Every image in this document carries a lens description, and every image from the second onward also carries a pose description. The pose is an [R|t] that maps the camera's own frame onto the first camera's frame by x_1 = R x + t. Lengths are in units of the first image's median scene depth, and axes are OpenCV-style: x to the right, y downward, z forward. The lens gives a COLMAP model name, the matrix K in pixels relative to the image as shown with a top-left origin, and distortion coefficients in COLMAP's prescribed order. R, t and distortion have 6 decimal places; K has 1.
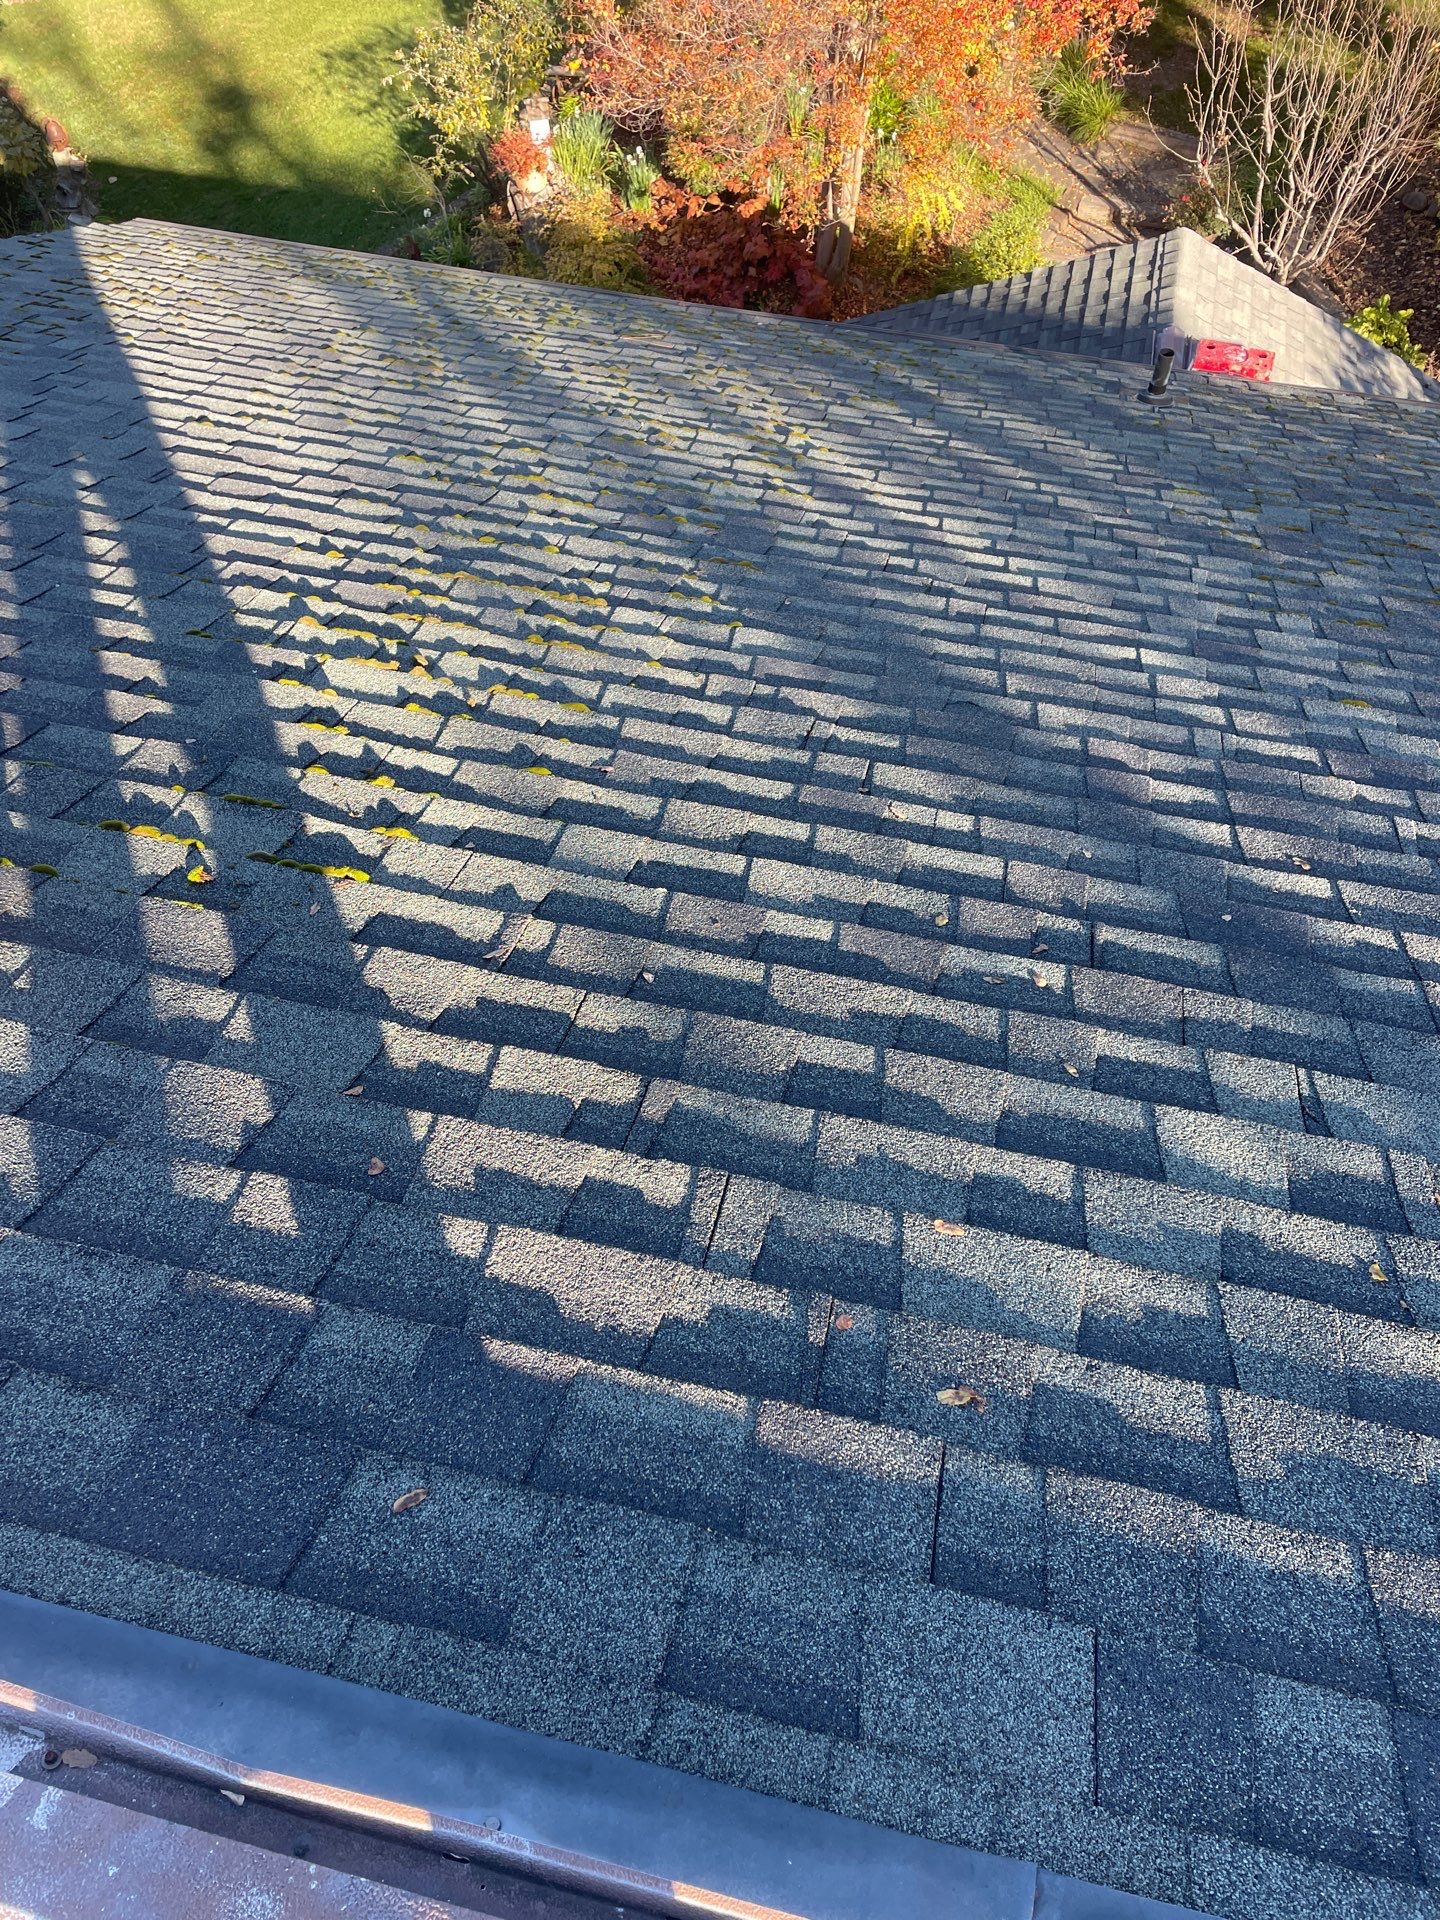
lens RADIAL K [[1436.1, 0, 716.4], [0, 1436.1, 971.1], [0, 0, 1]] dist [0.095297, -0.120976]
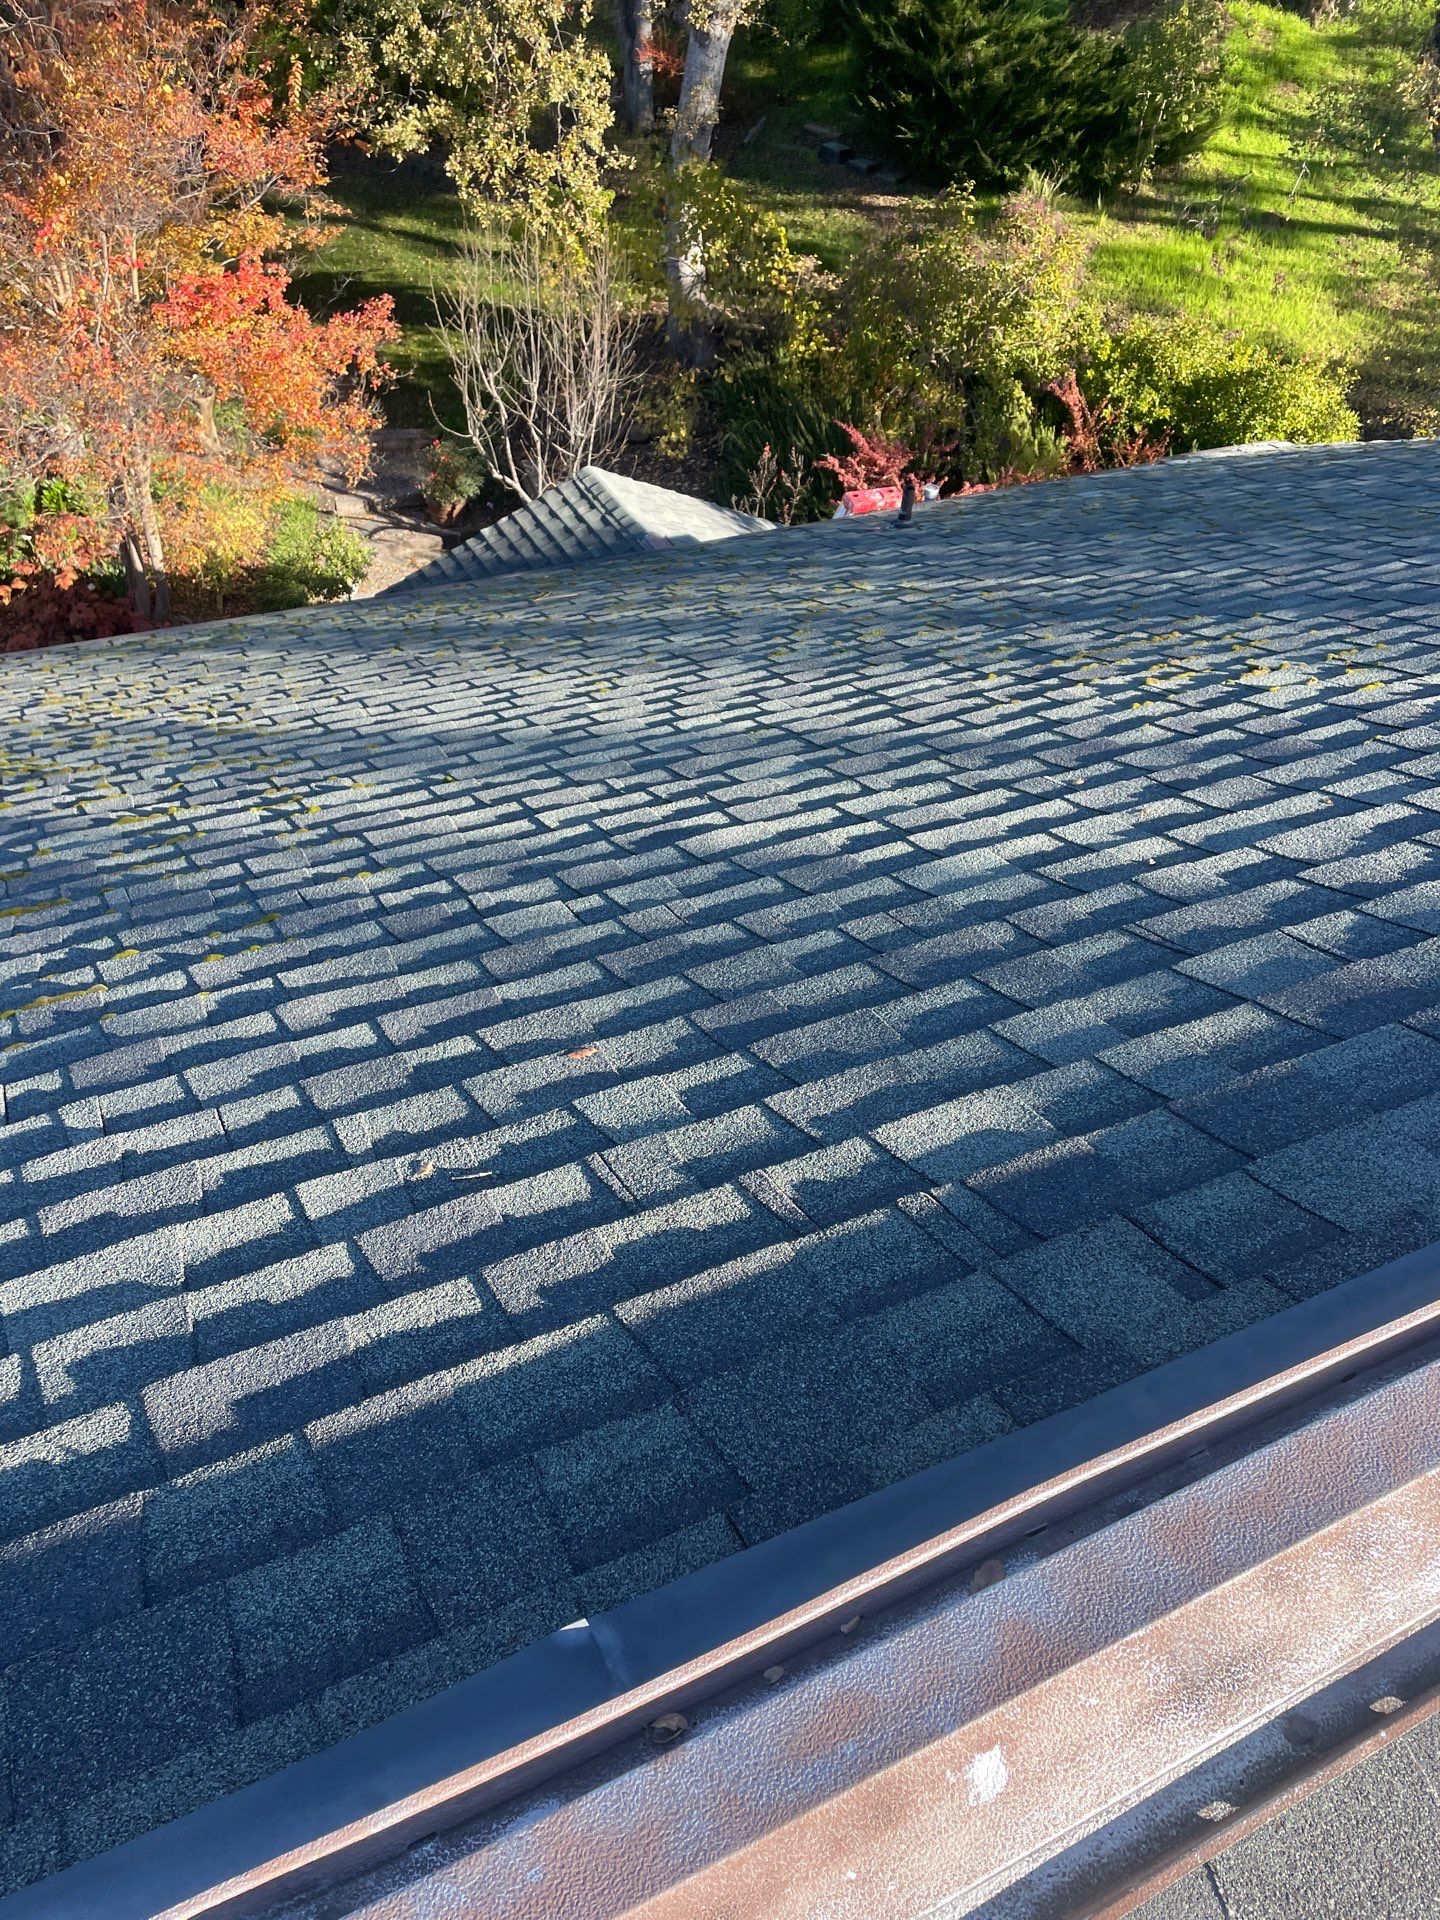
lens RADIAL K [[1436.1, 0, 707.7], [0, 1436.1, 968.5], [0, 0, 1]] dist [0.095297, -0.120976]
pose [[0.773785, -0.402705, 0.488964, -0.205135], [0.486307, 0.872288, -0.051174, -0.027602], [-0.405910, 0.277385, 0.870801, 0.030732]]
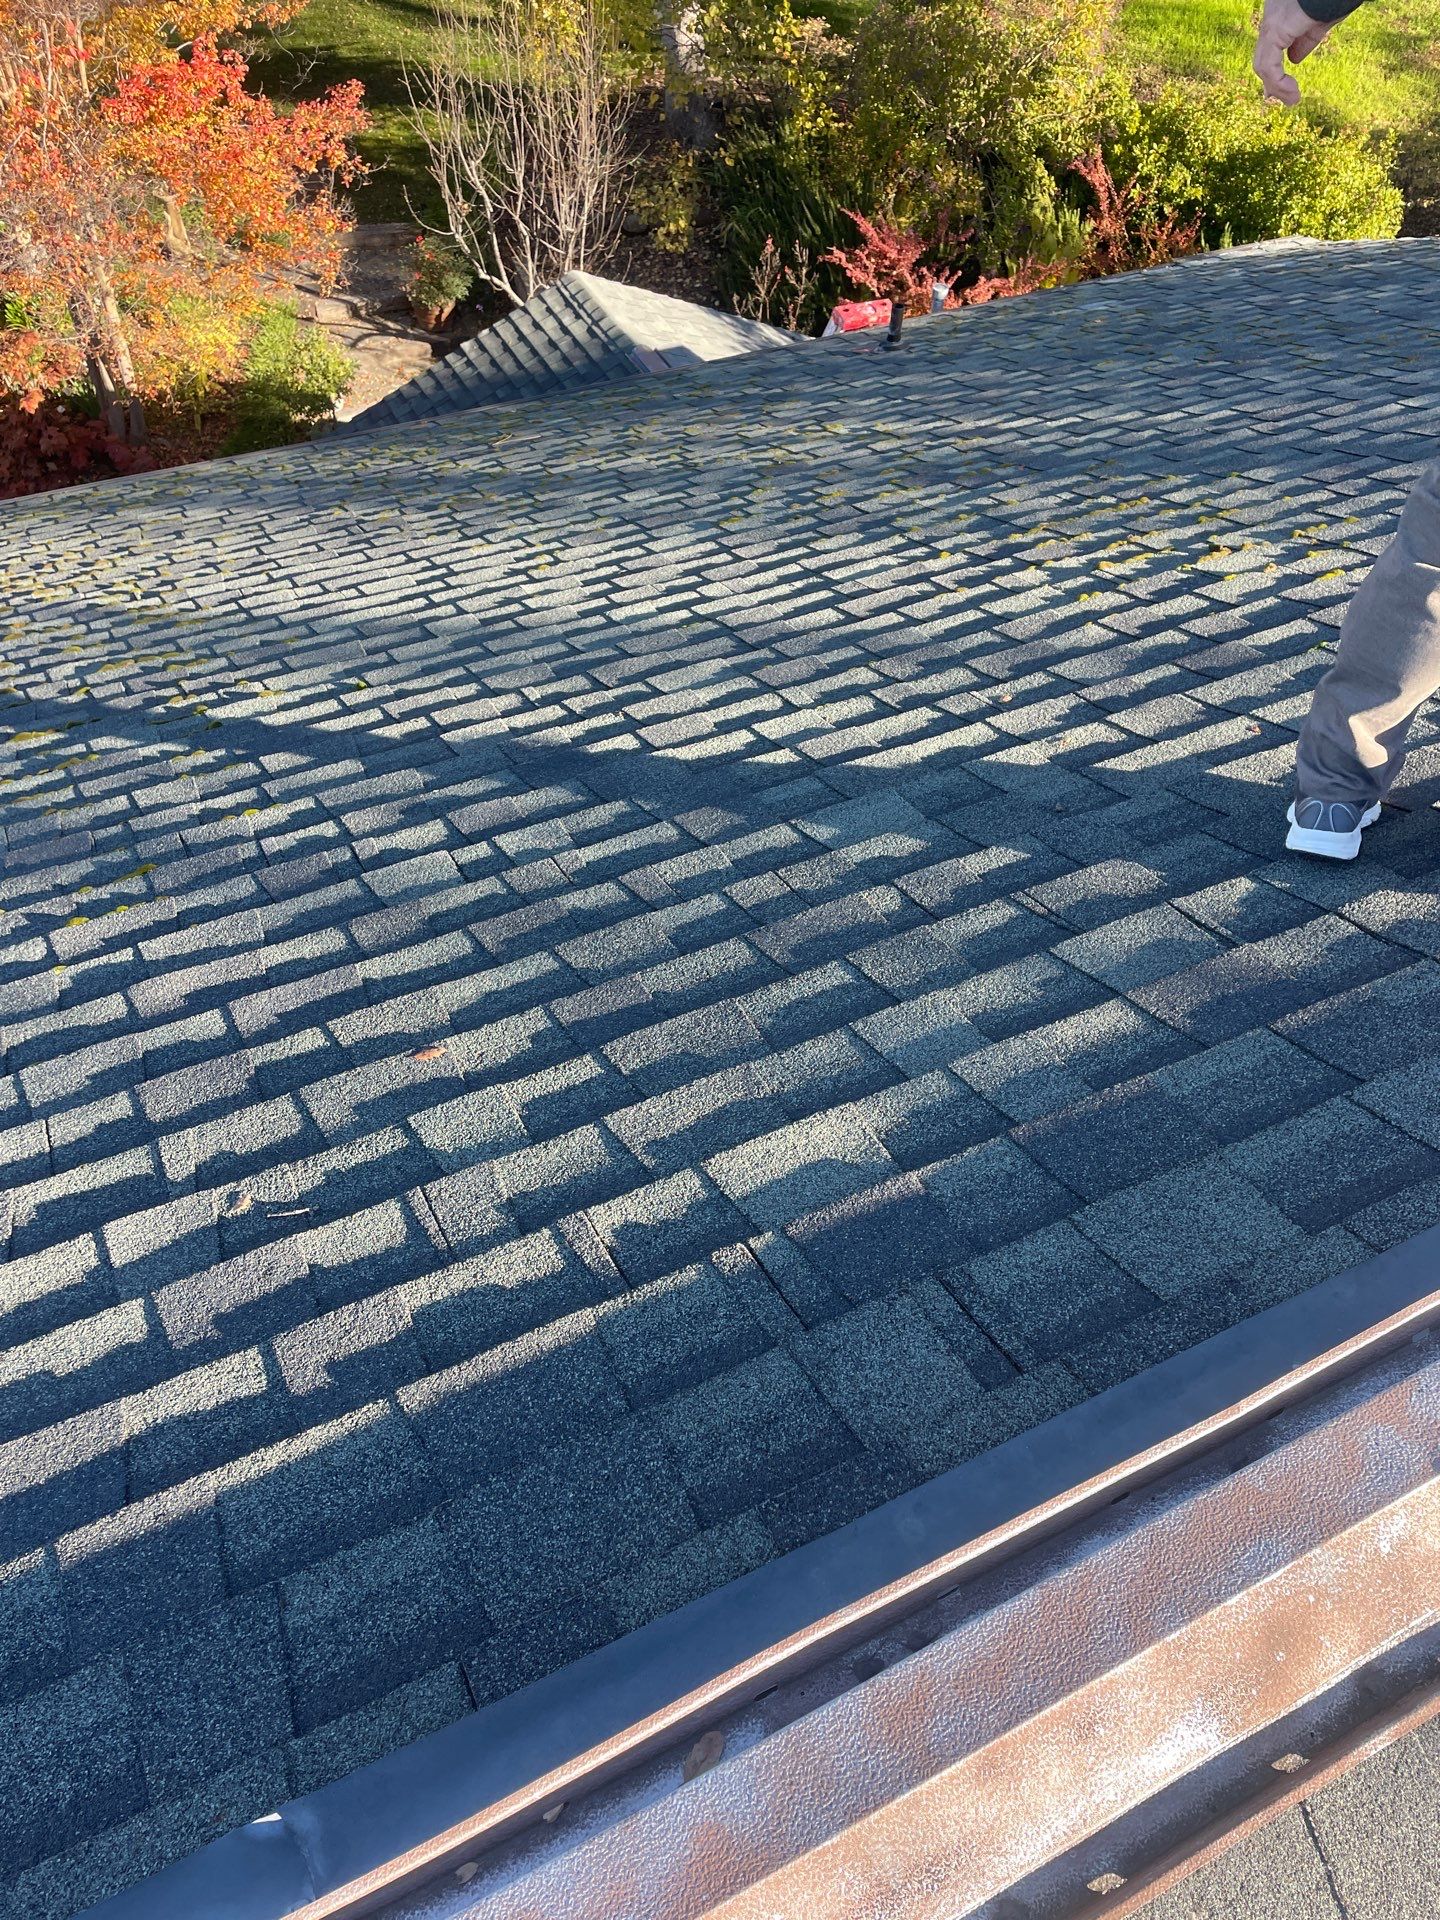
lens RADIAL K [[1436.1, 0, 740.7], [0, 1436.1, 972.9], [0, 0, 1]] dist [0.095297, -0.120976]
pose [[0.765854, -0.477017, 0.431187, -0.186515], [0.502294, 0.862472, 0.061990, -0.032485], [-0.401457, 0.169107, 0.900131, 0.027705]]
